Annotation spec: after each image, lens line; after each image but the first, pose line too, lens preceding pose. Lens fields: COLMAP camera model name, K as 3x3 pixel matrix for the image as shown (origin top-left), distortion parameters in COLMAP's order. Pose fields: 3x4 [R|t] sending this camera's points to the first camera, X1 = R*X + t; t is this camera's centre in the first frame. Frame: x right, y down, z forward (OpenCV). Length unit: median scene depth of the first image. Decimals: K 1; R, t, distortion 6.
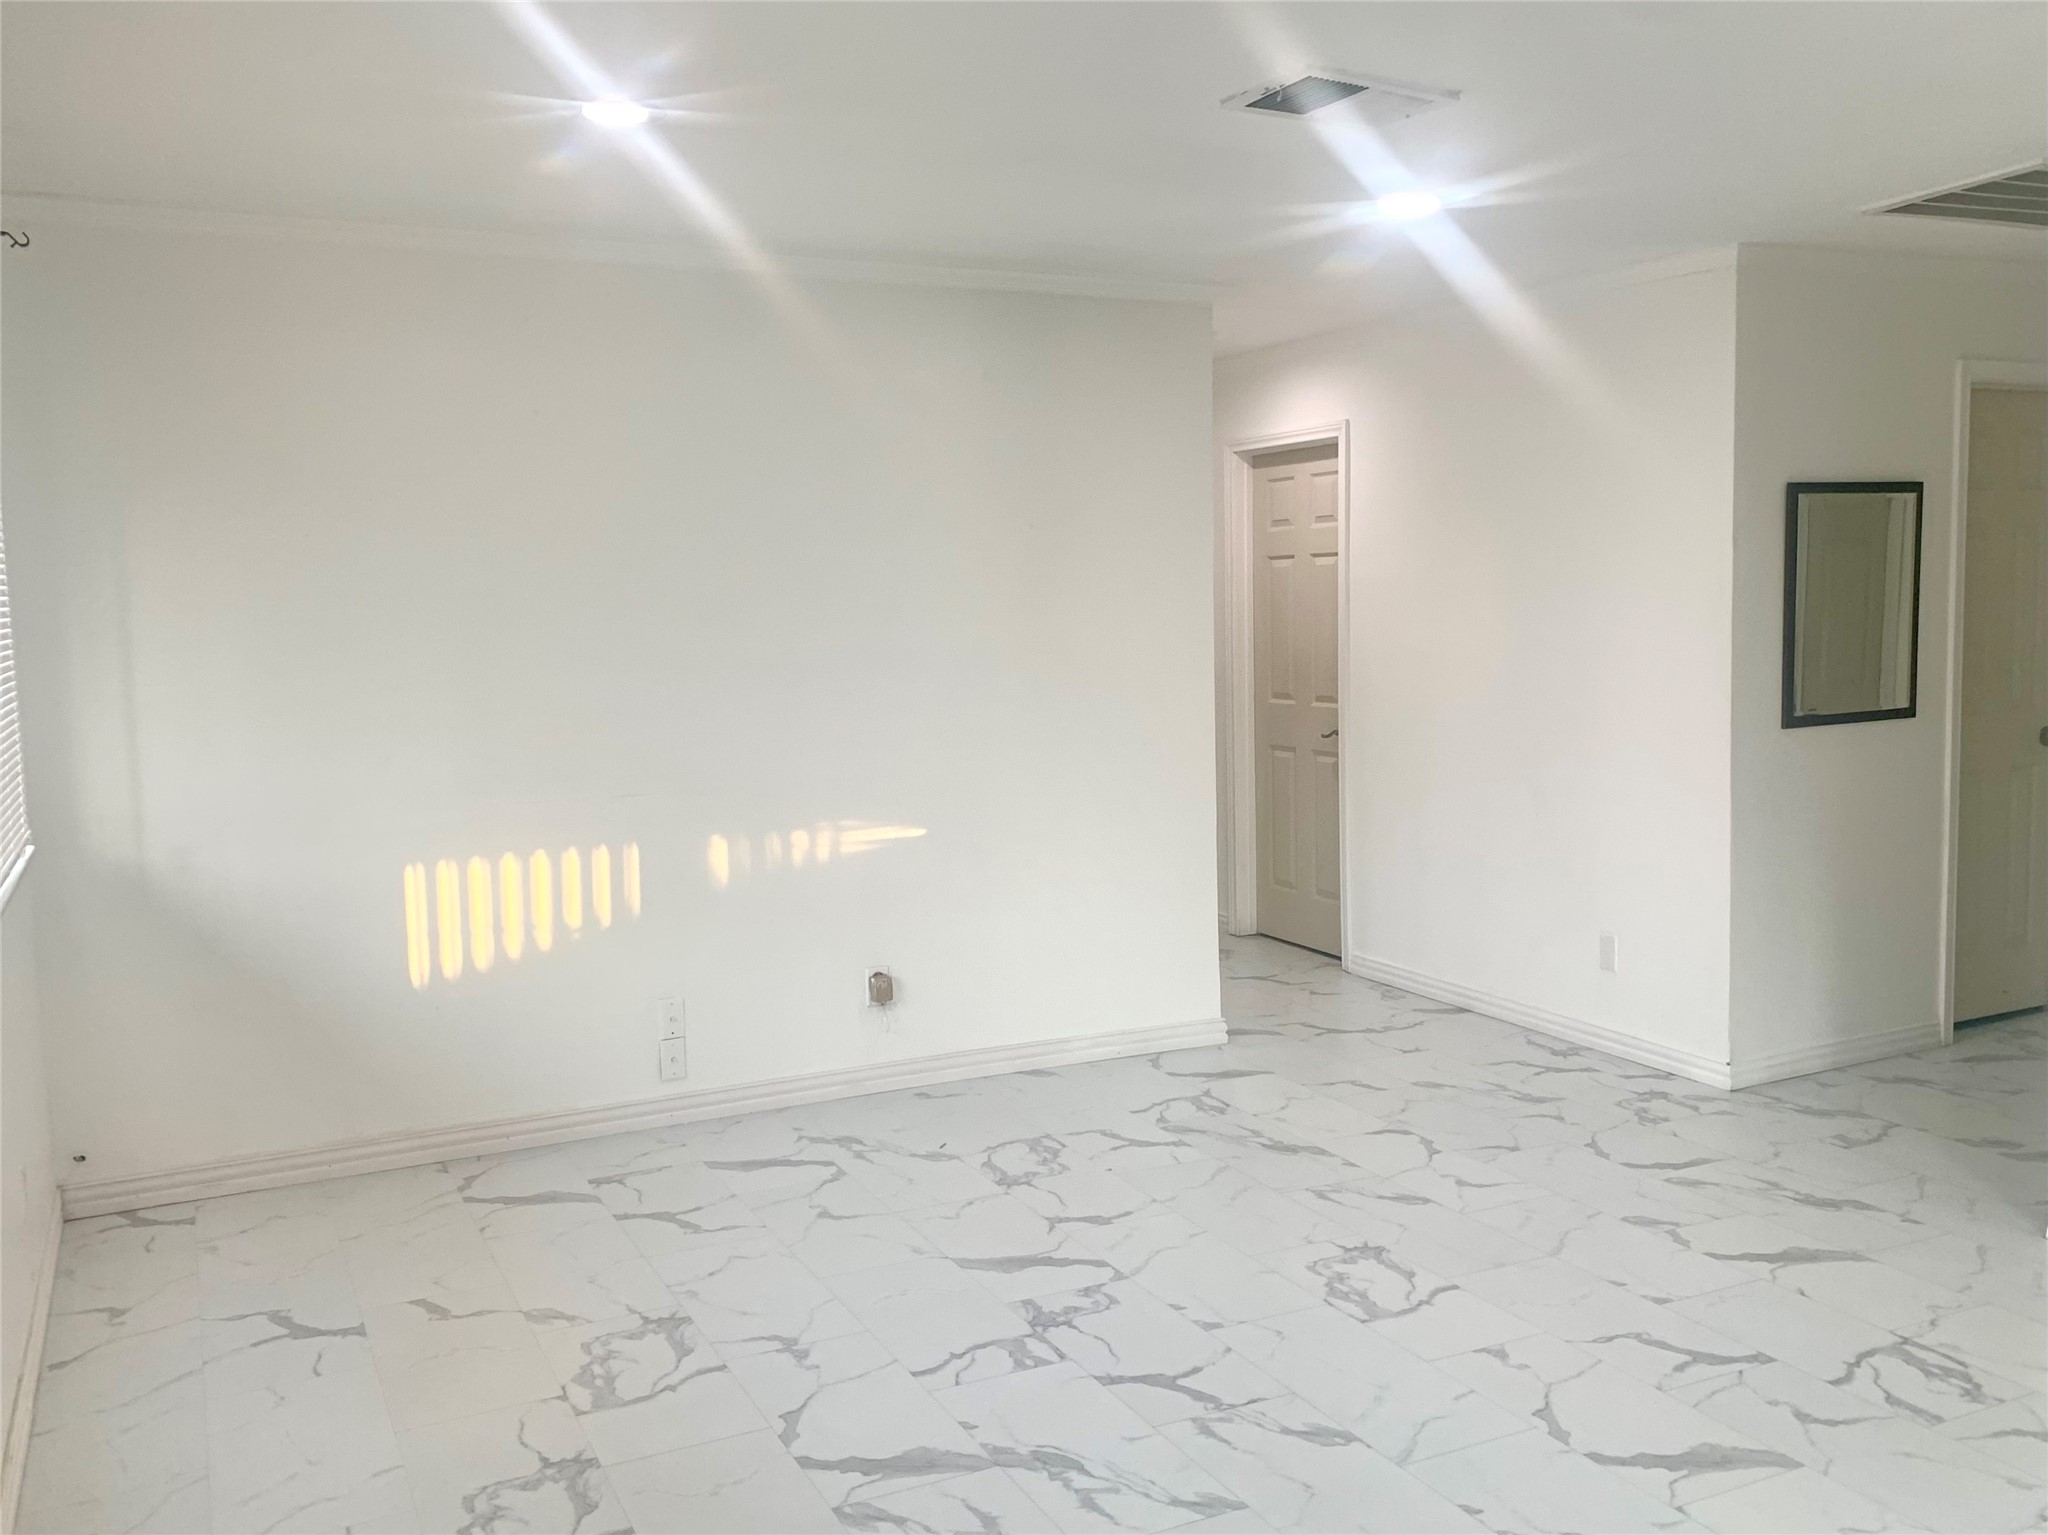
lens RADIAL K [[1761.5, 0, 1024.0], [0, 1761.5, 767.5], [0, 0, 1]] dist [0.141959, -0.411379]
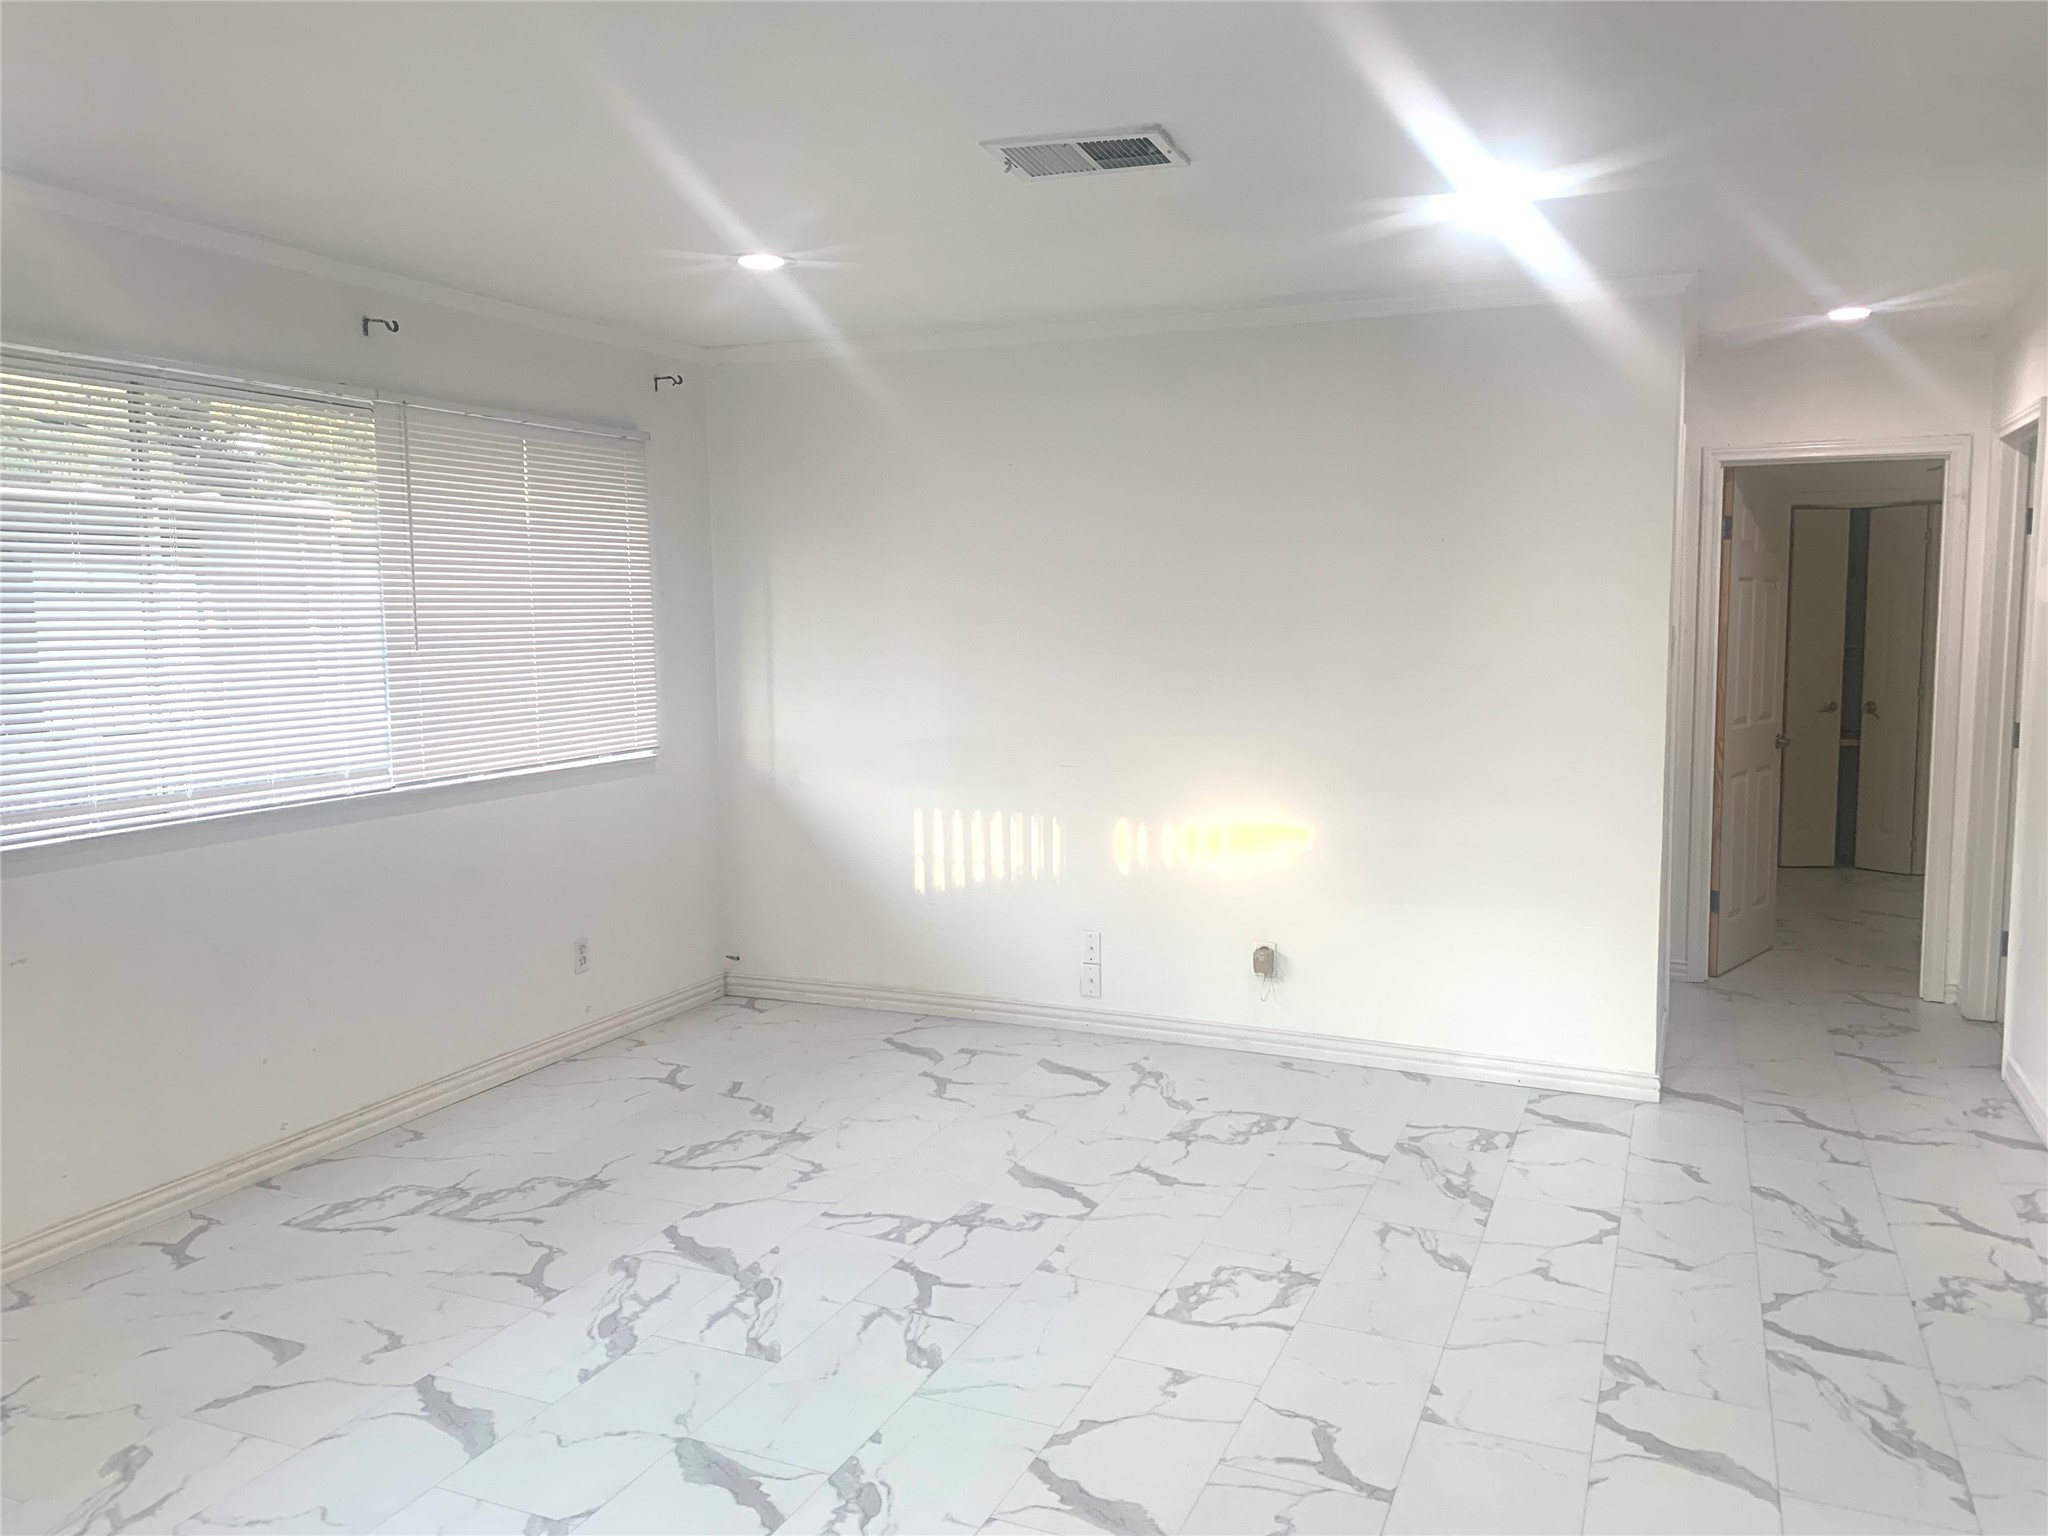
lens RADIAL K [[1599.6, 0, 1024.0], [0, 1599.6, 768.0], [0, 0, 1]] dist [0.023509, -0.005049]
pose [[0.660731, 0.102482, -0.743594, 0.648835], [-0.090678, 0.994279, 0.056458, -0.046800], [0.745125, 0.030124, 0.666244, 0.236650]]
